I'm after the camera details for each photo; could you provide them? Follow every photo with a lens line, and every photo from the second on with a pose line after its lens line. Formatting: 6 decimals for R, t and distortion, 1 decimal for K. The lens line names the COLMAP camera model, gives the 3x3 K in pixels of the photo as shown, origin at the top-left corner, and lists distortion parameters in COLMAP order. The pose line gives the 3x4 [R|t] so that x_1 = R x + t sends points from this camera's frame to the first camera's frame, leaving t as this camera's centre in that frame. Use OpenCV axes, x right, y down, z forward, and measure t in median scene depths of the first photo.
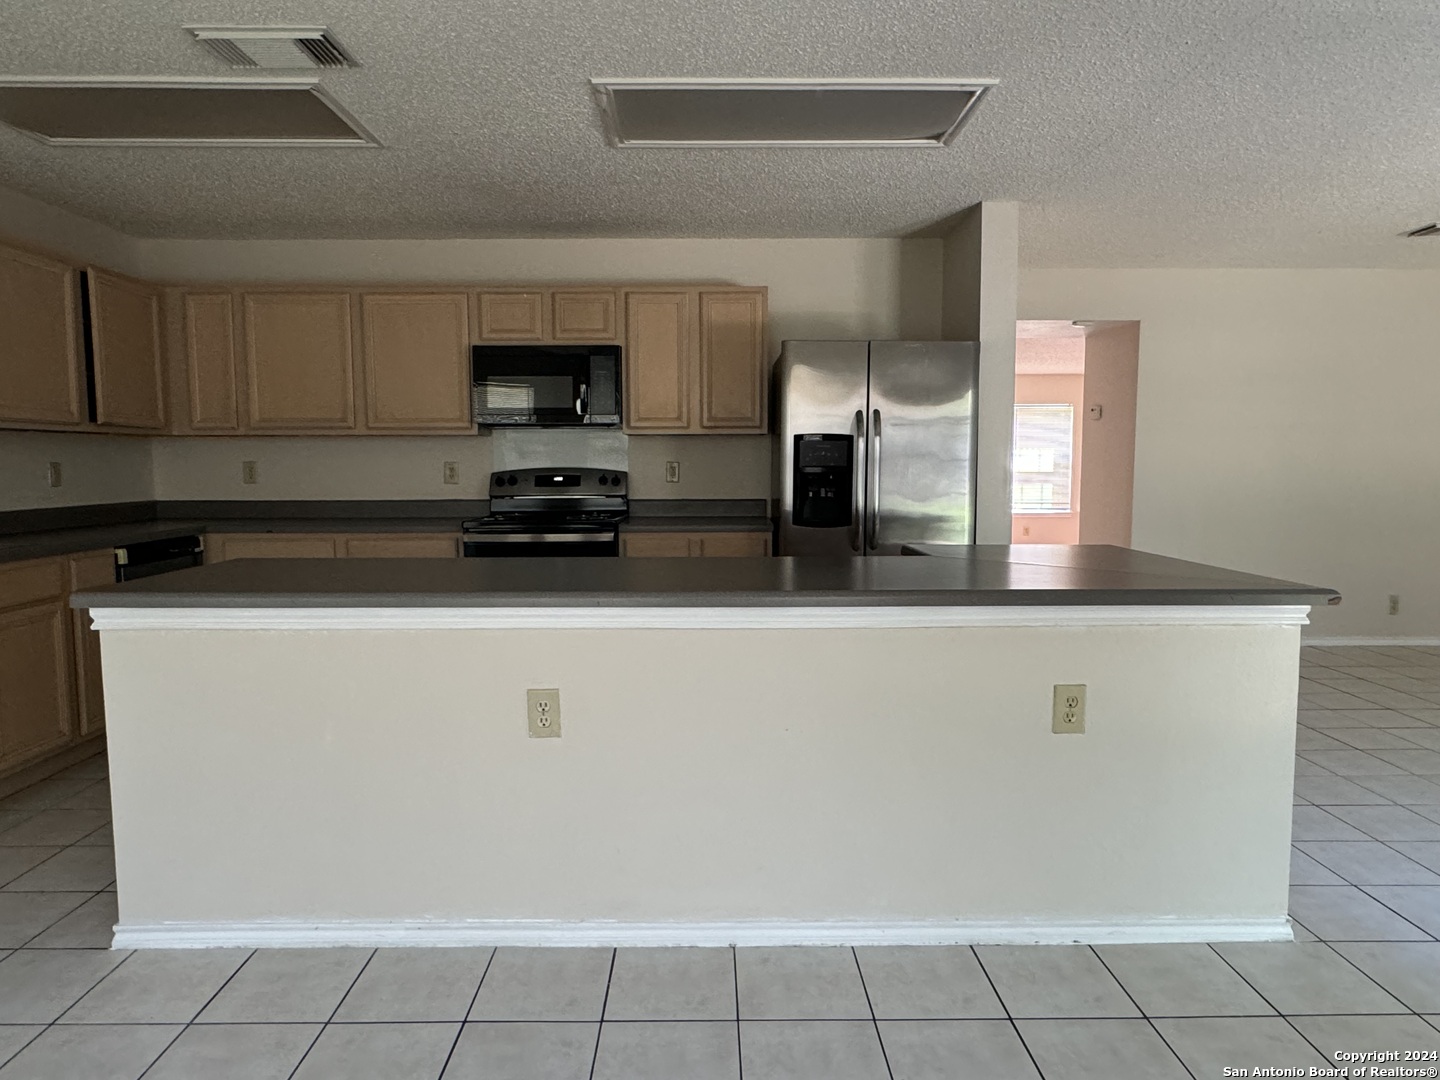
lens RADIAL K [[884.2, 0, 716.4], [0, 884.2, 540.4], [0, 0, 1]] dist [-0.003020, 0.001642]
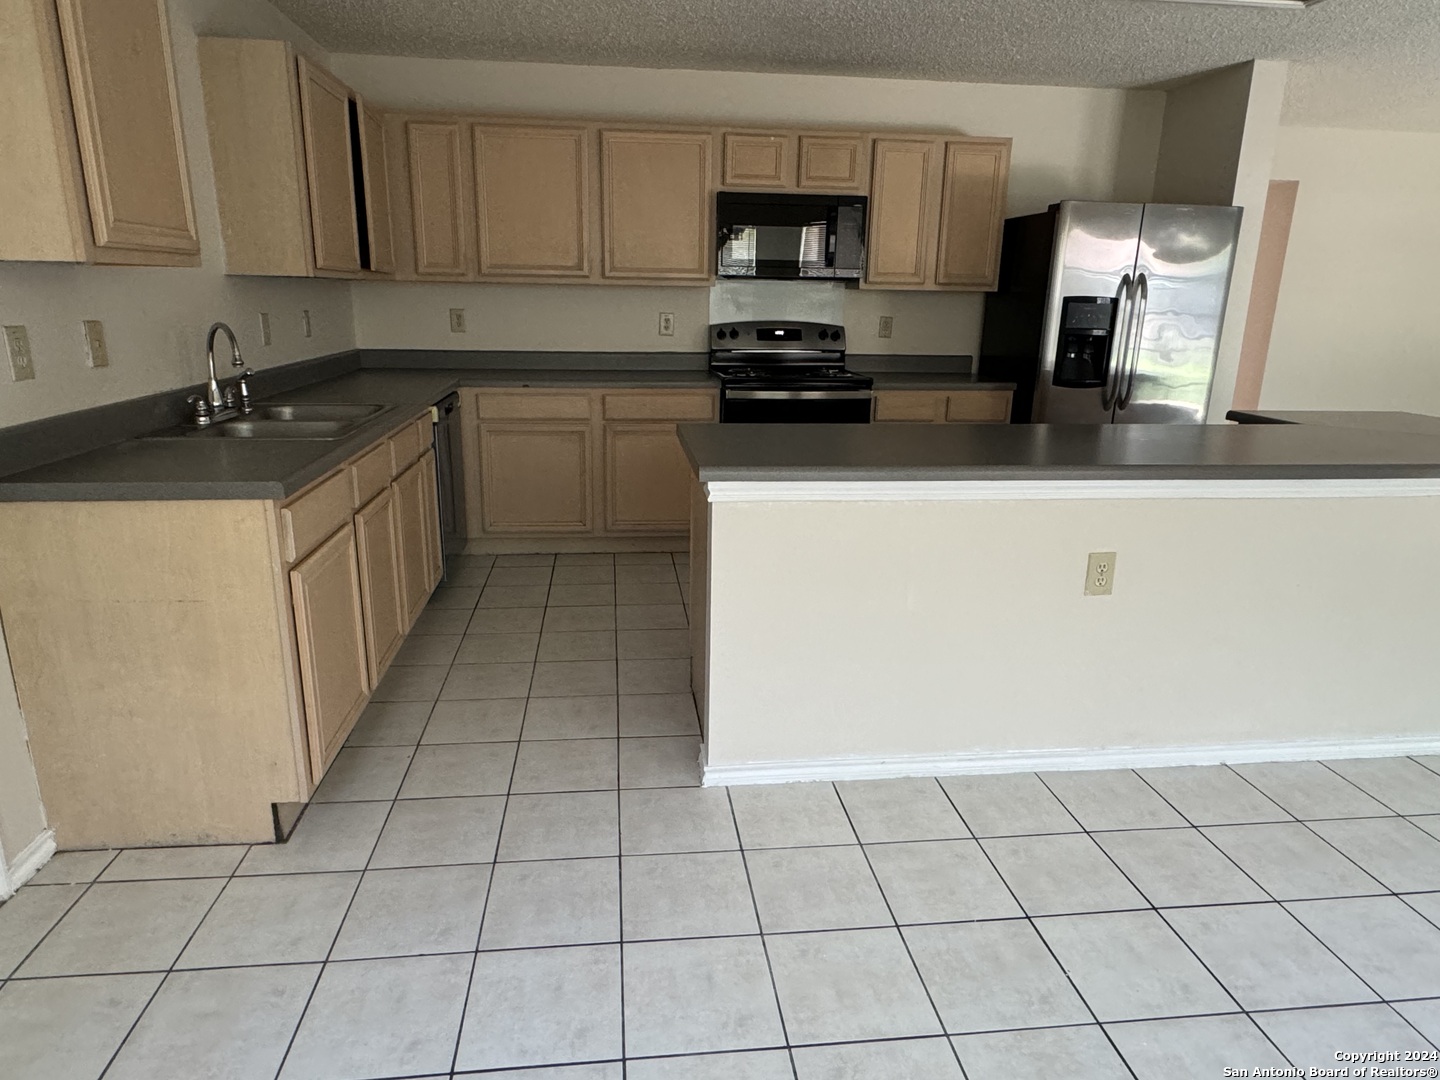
lens RADIAL K [[884.2, 0, 714.7], [0, 884.2, 541.1], [0, 0, 1]] dist [-0.003020, 0.001642]
pose [[0.994642, -0.009127, 0.102975, -0.381460], [-0.009840, 0.983214, 0.182193, -0.020682], [-0.102910, -0.182230, 0.977856, -0.014663]]
